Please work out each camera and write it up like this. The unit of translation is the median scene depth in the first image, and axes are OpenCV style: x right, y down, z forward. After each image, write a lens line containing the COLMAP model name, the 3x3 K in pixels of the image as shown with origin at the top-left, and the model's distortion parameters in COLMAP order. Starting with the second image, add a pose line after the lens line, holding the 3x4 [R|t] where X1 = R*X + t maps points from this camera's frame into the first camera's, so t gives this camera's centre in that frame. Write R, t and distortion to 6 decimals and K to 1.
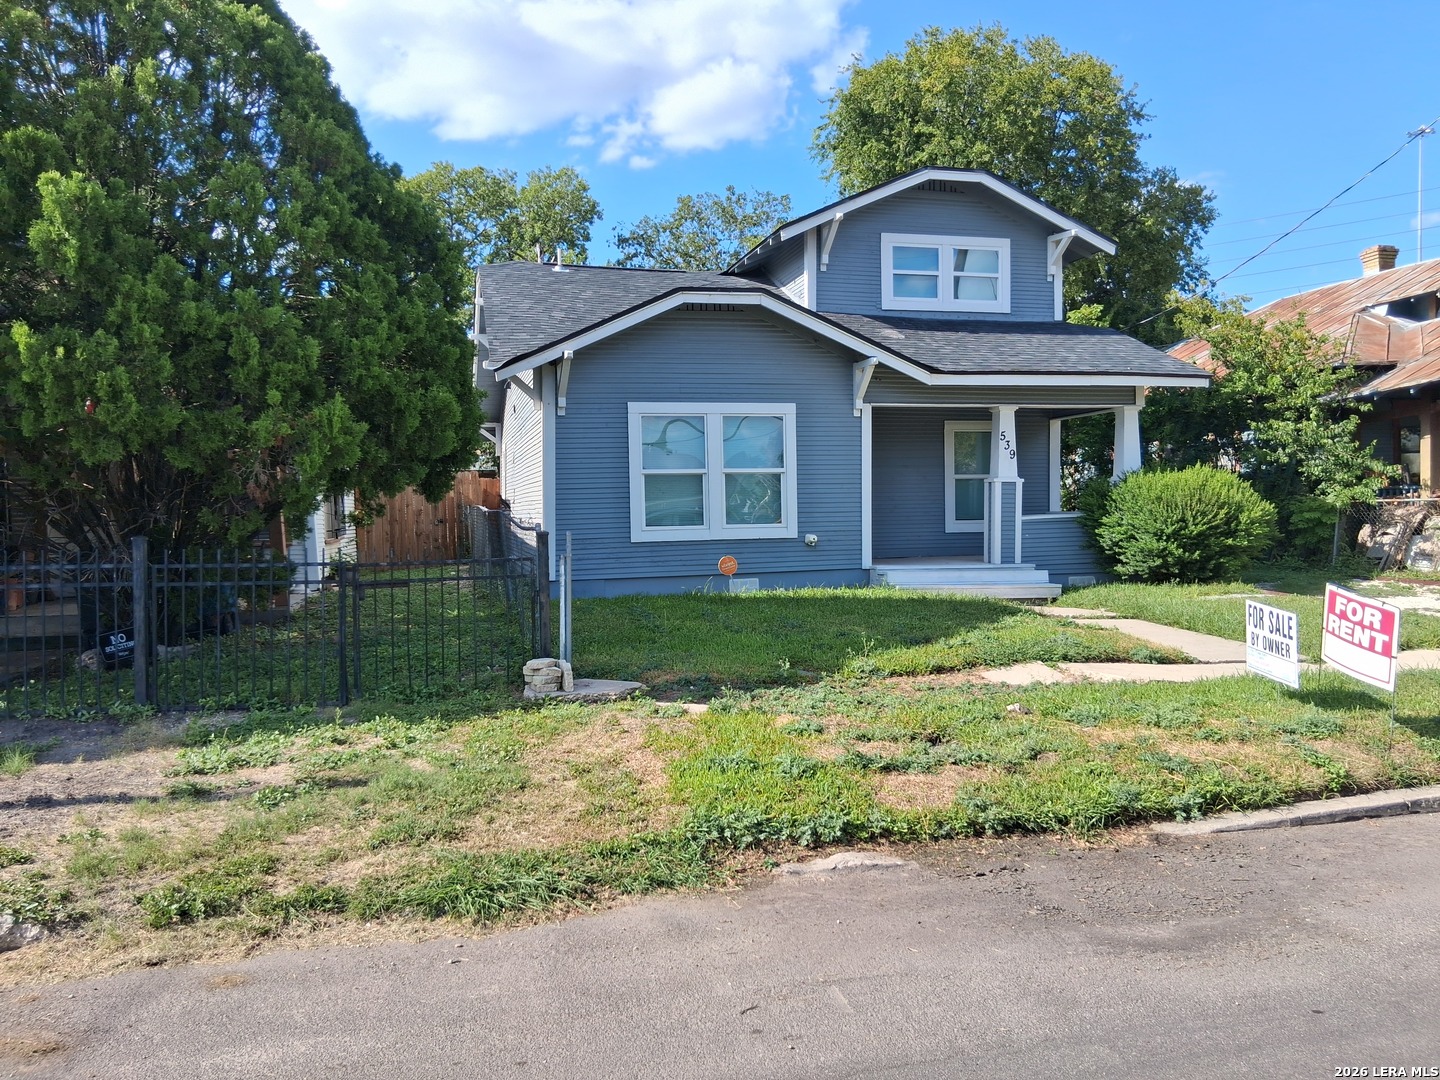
lens RADIAL K [[1098.7, 0, 716.7], [0, 1098.7, 538.6], [0, 0, 1]] dist [0.010628, 0.001215]
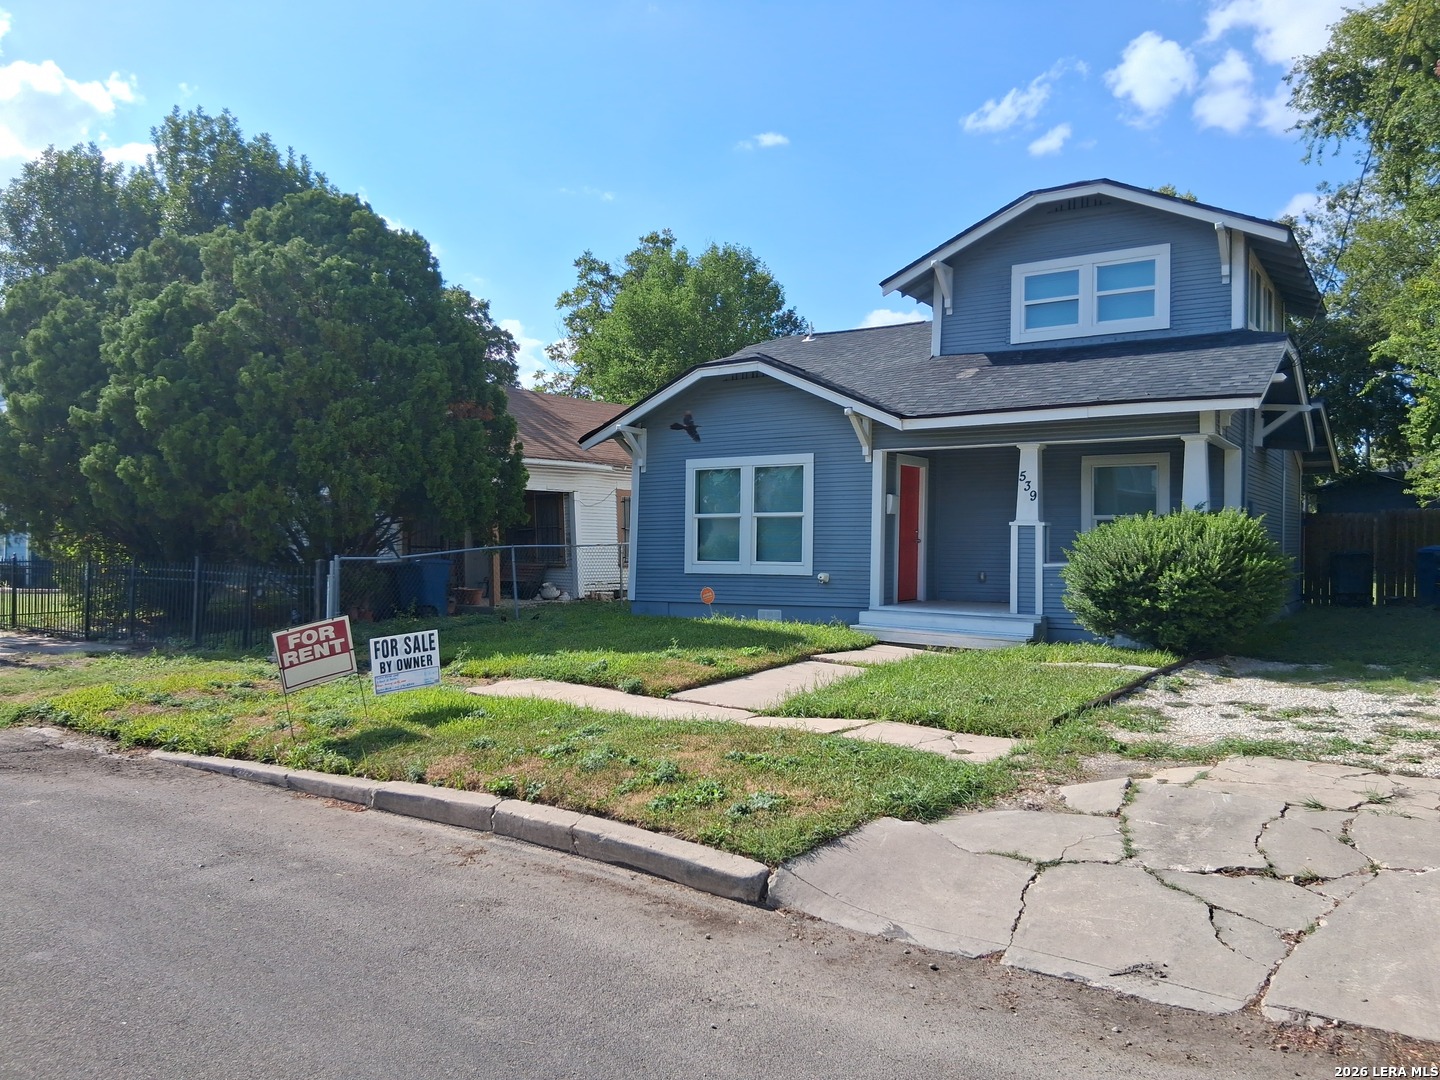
lens RADIAL K [[1098.7, 0, 713.6], [0, 1098.7, 540.0], [0, 0, 1]] dist [0.010628, 0.001215]
pose [[0.660157, 0.018711, -0.750894, 0.831722], [-0.033026, 0.999446, -0.004131, -0.028548], [0.750401, 0.027527, 0.660409, 0.200811]]
